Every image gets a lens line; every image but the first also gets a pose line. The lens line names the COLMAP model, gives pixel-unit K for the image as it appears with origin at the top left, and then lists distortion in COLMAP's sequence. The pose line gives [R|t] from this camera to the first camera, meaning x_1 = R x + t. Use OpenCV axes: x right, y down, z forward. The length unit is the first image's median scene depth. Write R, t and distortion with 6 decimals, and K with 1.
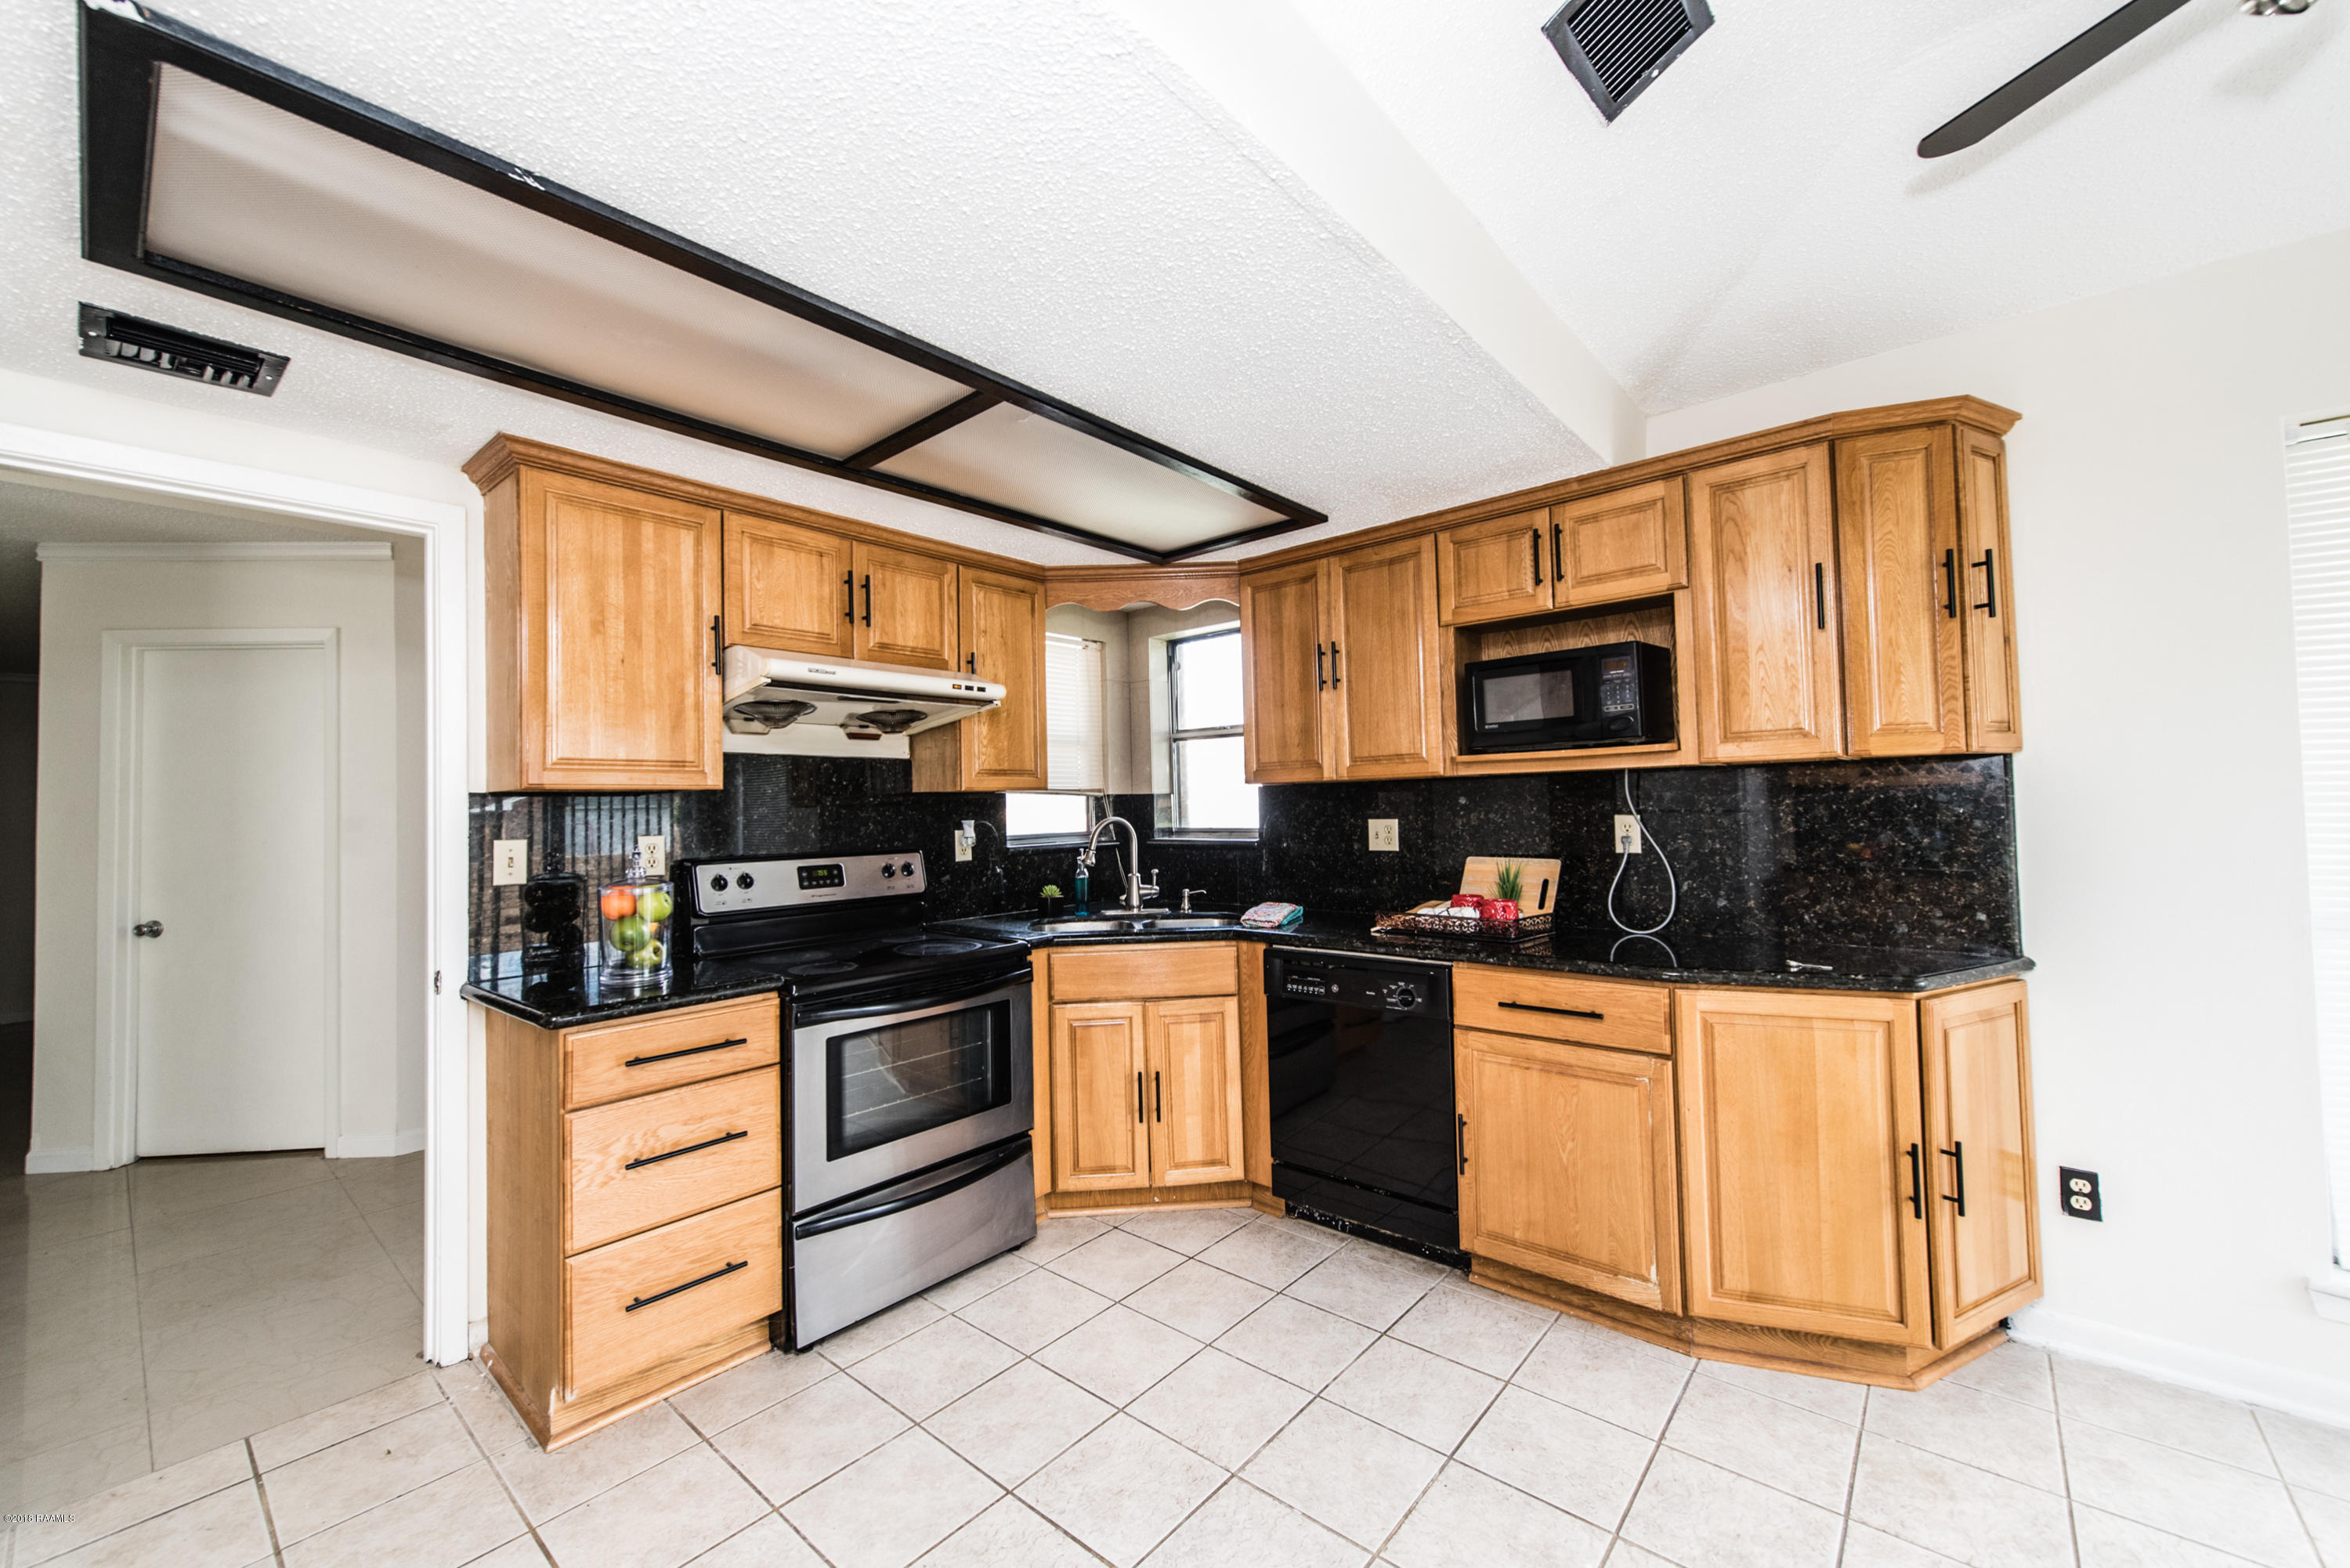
lens RADIAL K [[916.9, 0, 1173.8], [0, 916.9, 782.1], [0, 0, 1]] dist [0.017158, -0.005092]
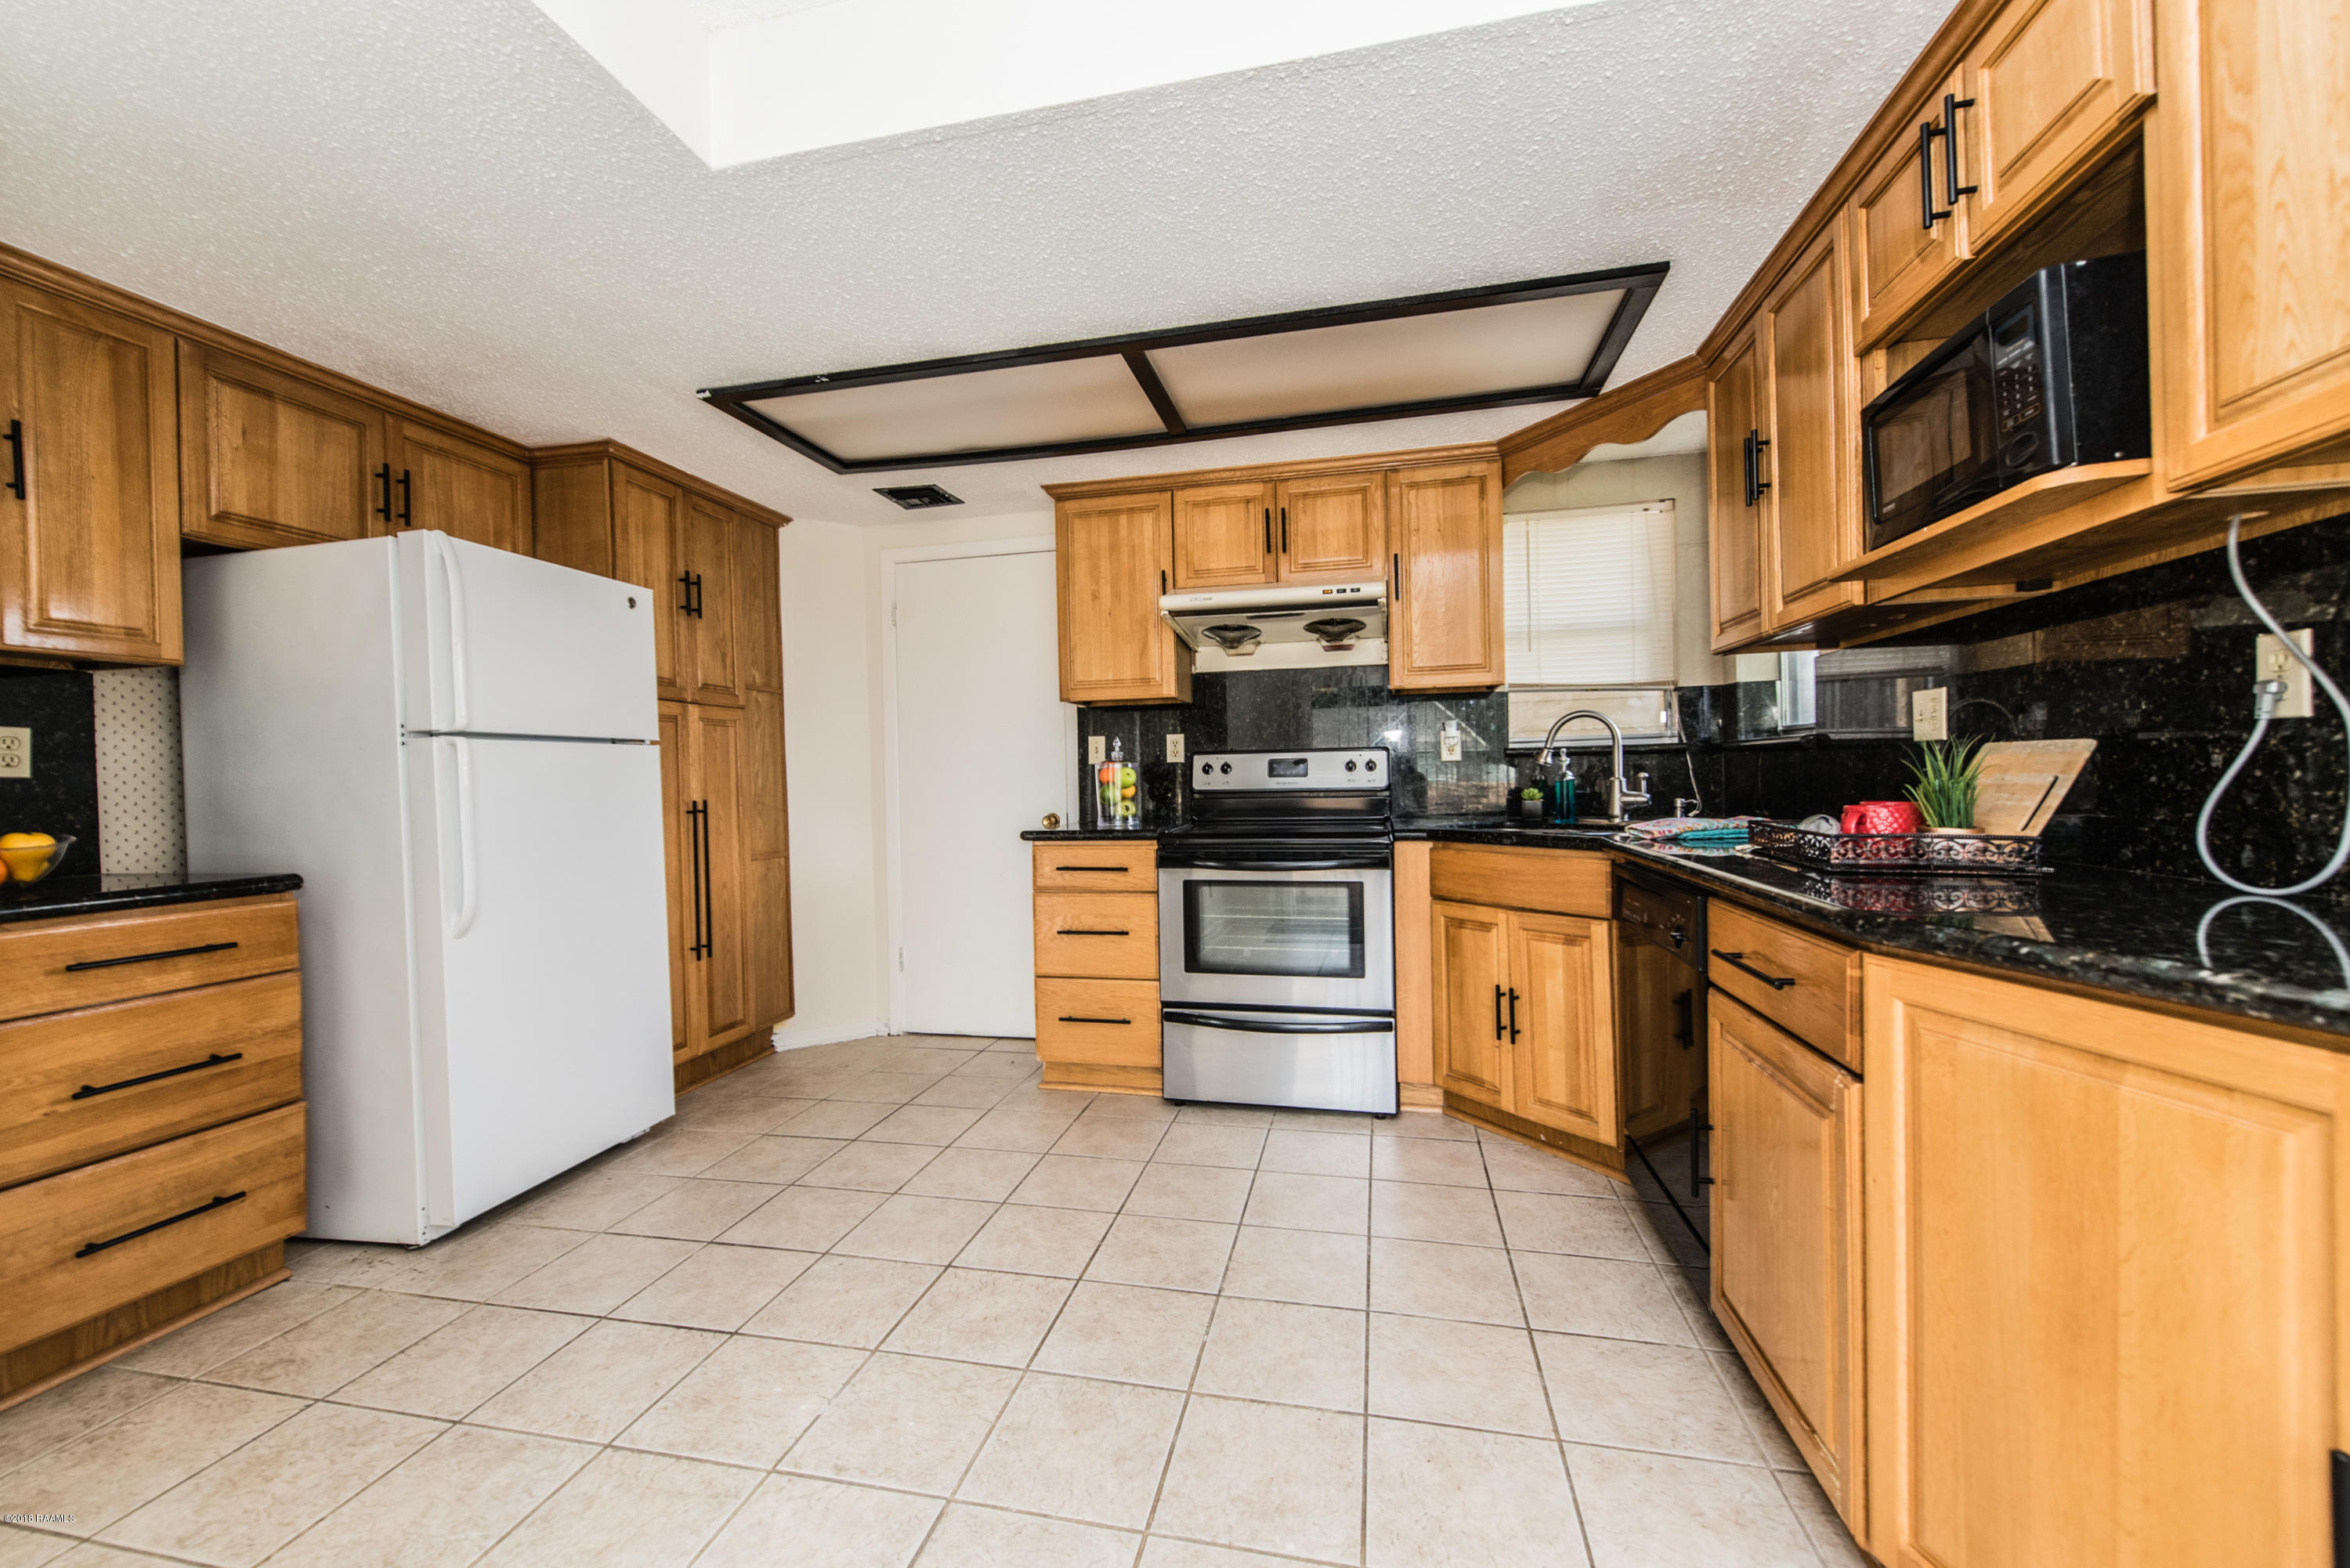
lens RADIAL K [[916.9, 0, 1173.8], [0, 916.9, 782.1], [0, 0, 1]] dist [0.017158, -0.005092]
pose [[0.469878, 0.018424, -0.882539, 0.666638], [0.036838, 0.998502, 0.040458, 0.073178], [0.881962, -0.051522, 0.468496, 0.329261]]
